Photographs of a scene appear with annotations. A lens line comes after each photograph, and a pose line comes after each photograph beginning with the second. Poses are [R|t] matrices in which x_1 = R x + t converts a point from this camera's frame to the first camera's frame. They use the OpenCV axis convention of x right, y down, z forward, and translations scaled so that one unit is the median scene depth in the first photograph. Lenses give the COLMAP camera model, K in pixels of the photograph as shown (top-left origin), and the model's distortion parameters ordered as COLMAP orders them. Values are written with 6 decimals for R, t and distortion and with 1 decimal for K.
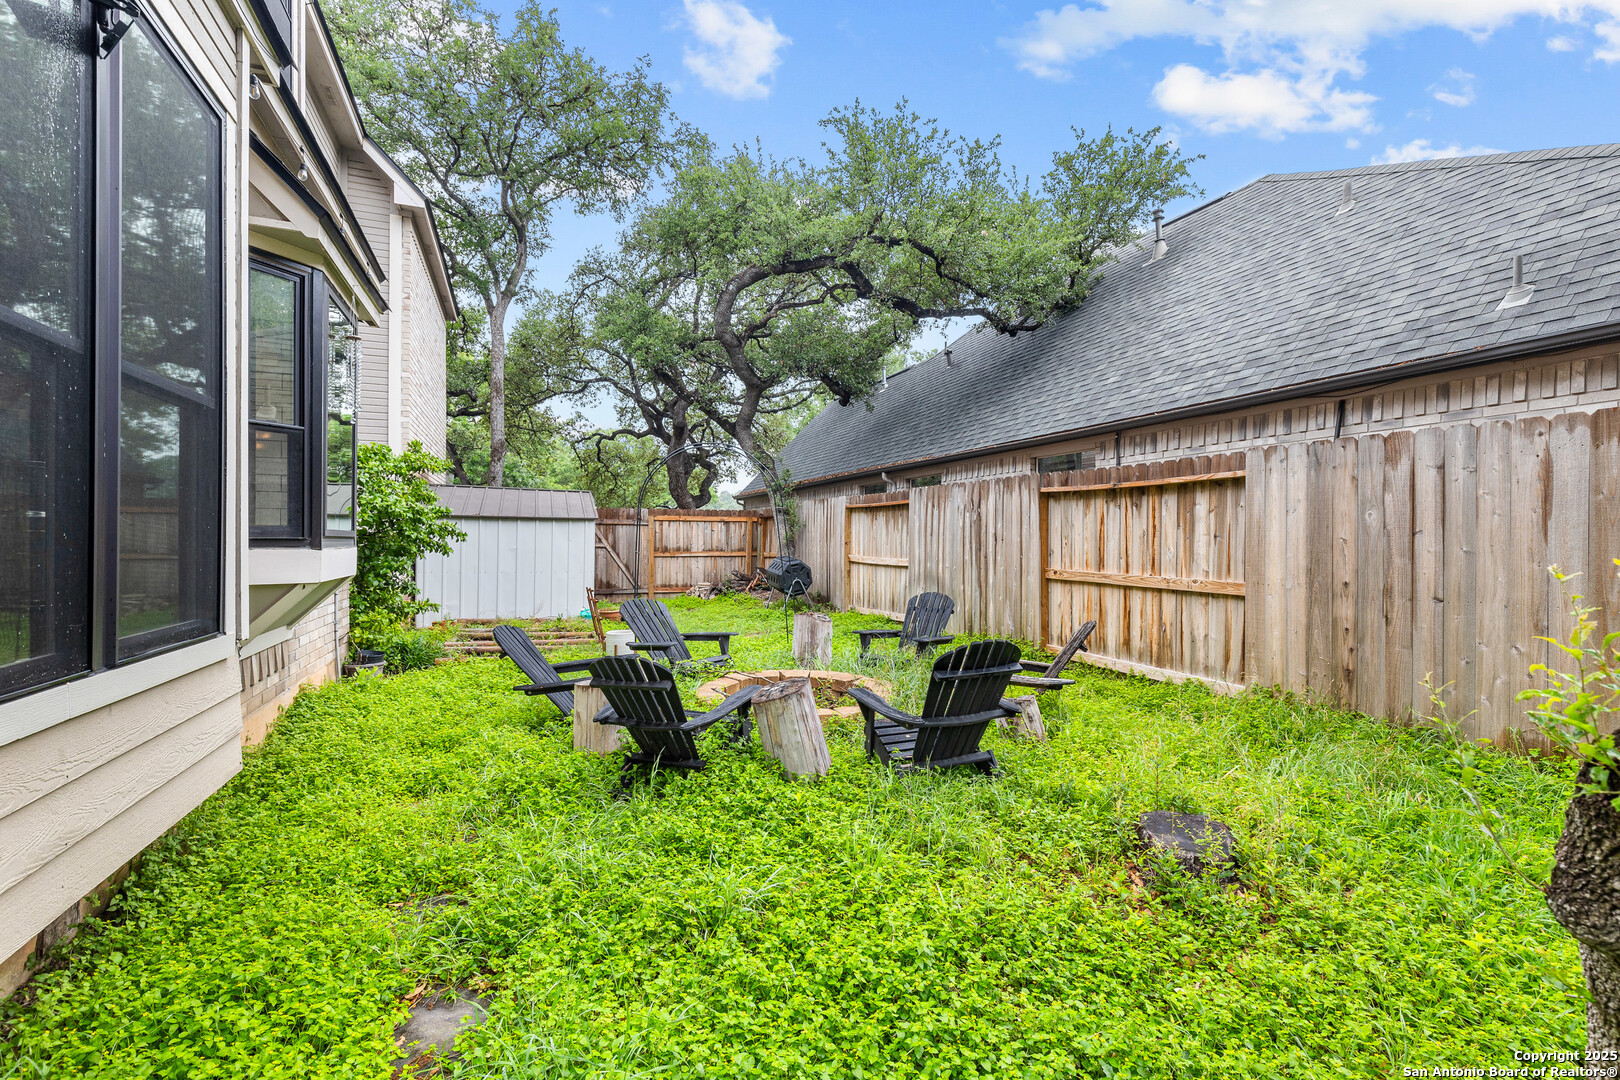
lens RADIAL K [[732.3, 0, 813.6], [0, 732.3, 539.2], [0, 0, 1]] dist [0.012209, -0.003670]
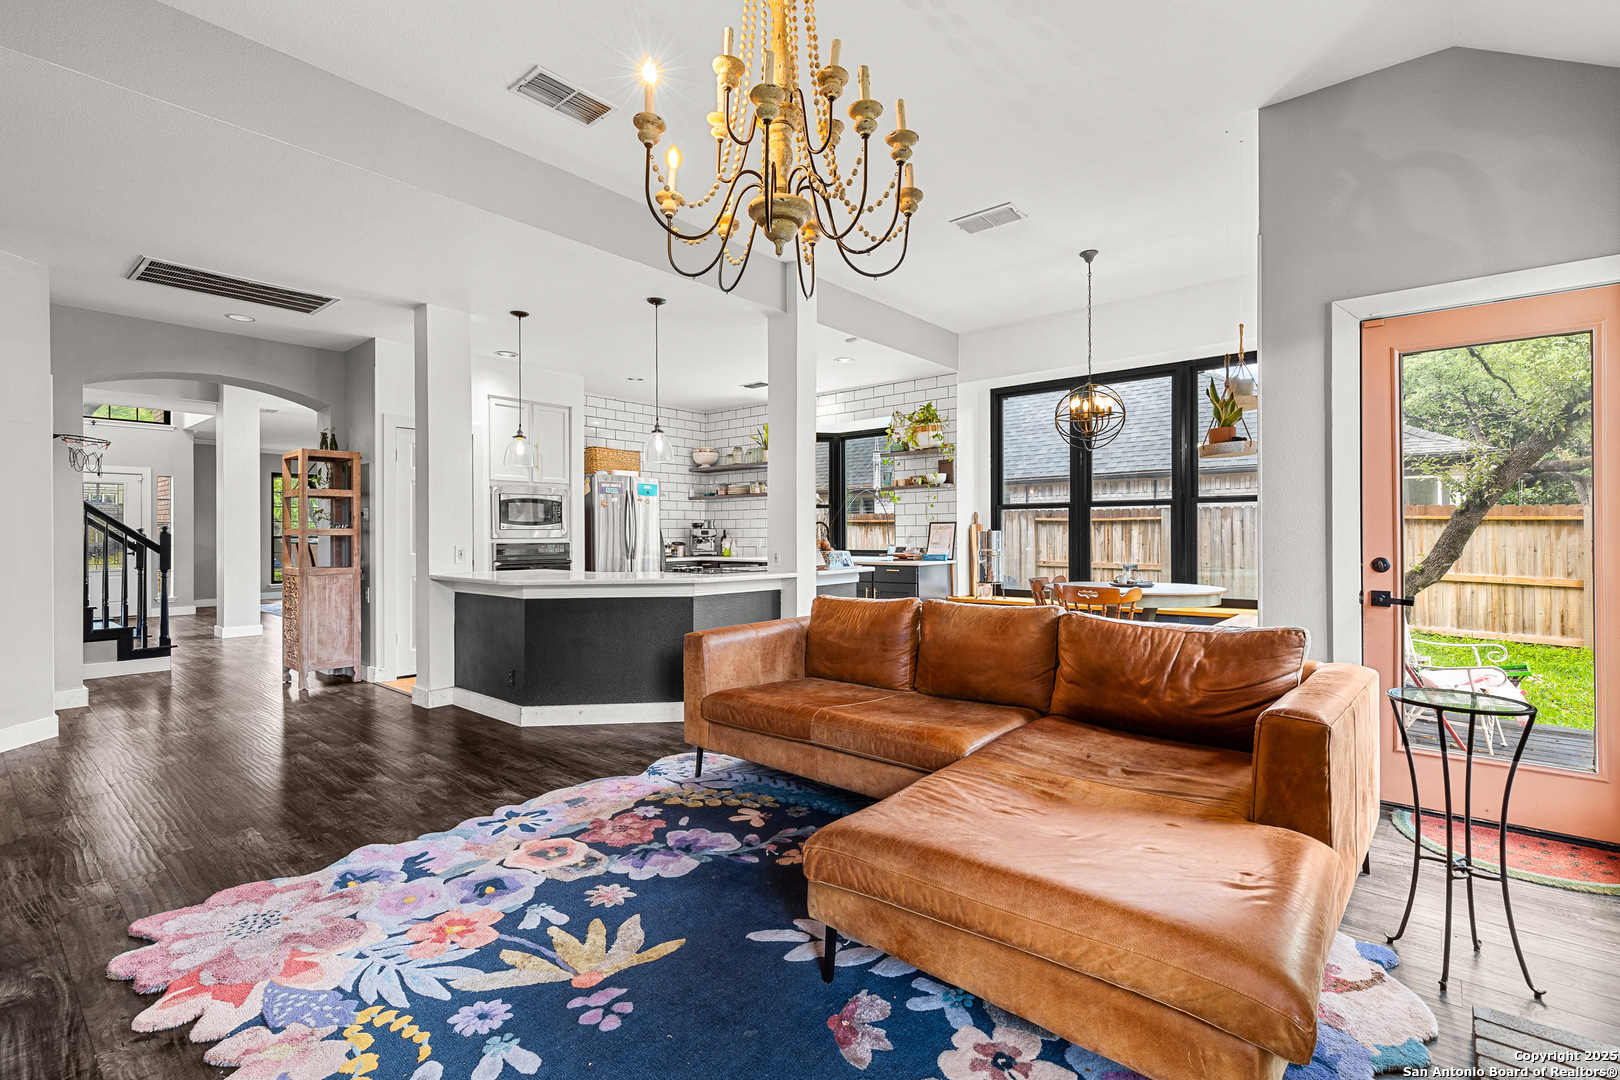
lens RADIAL K [[732.3, 0, 815.2], [0, 732.3, 536.3], [0, 0, 1]] dist [0.012209, -0.003670]
pose [[0.881757, -0.009837, 0.471600, -1.558210], [0.006507, 0.999941, 0.008692, -0.061949], [-0.471658, -0.004596, 0.881770, -0.575270]]
